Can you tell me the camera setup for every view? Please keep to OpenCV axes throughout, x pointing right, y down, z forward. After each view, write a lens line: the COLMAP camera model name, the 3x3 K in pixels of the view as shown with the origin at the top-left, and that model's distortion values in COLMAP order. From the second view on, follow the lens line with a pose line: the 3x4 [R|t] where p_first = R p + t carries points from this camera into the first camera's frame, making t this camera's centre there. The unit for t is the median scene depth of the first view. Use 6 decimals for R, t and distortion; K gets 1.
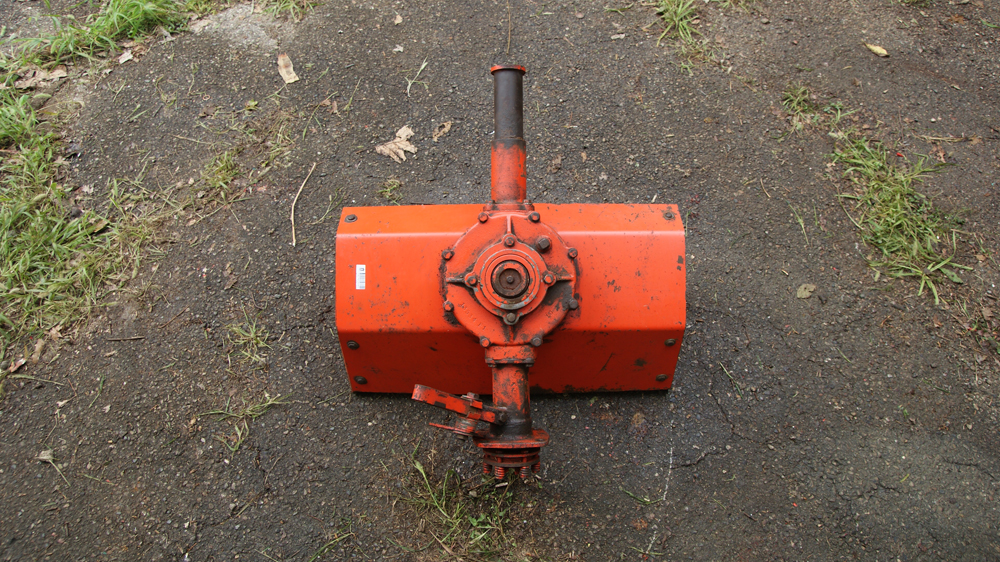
lens RADIAL K [[732.8, 0, 510.0], [0, 732.8, 284.8], [0, 0, 1]] dist [-0.124531, 0.112214]
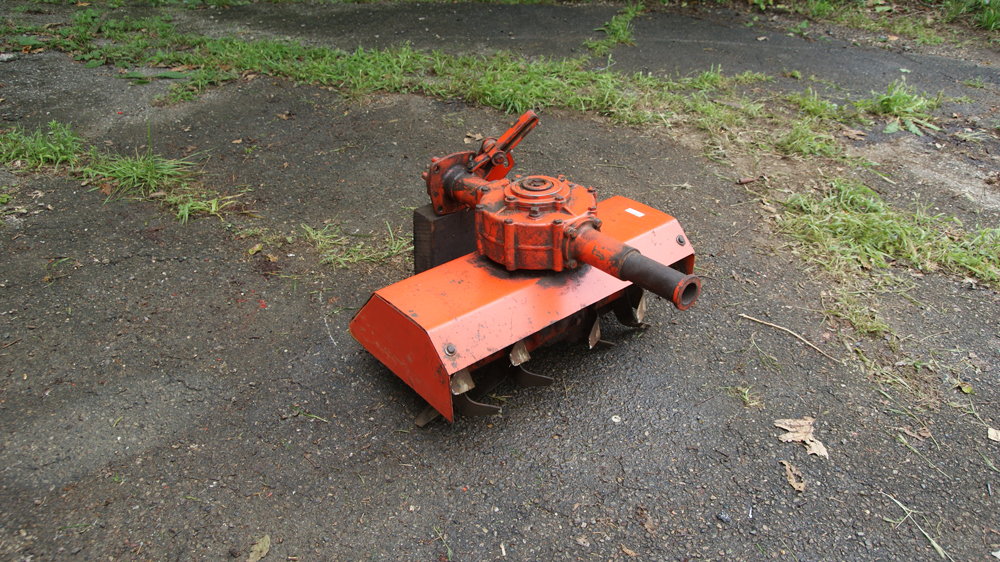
lens RADIAL K [[732.8, 0, 510.0], [0, 732.8, 284.8], [0, 0, 1]] dist [-0.124531, 0.112214]
pose [[-0.771777, 0.352723, -0.529100, 0.478319], [-0.552292, 0.040586, 0.832662, -0.720449], [0.315174, 0.934847, 0.163482, 0.667660]]
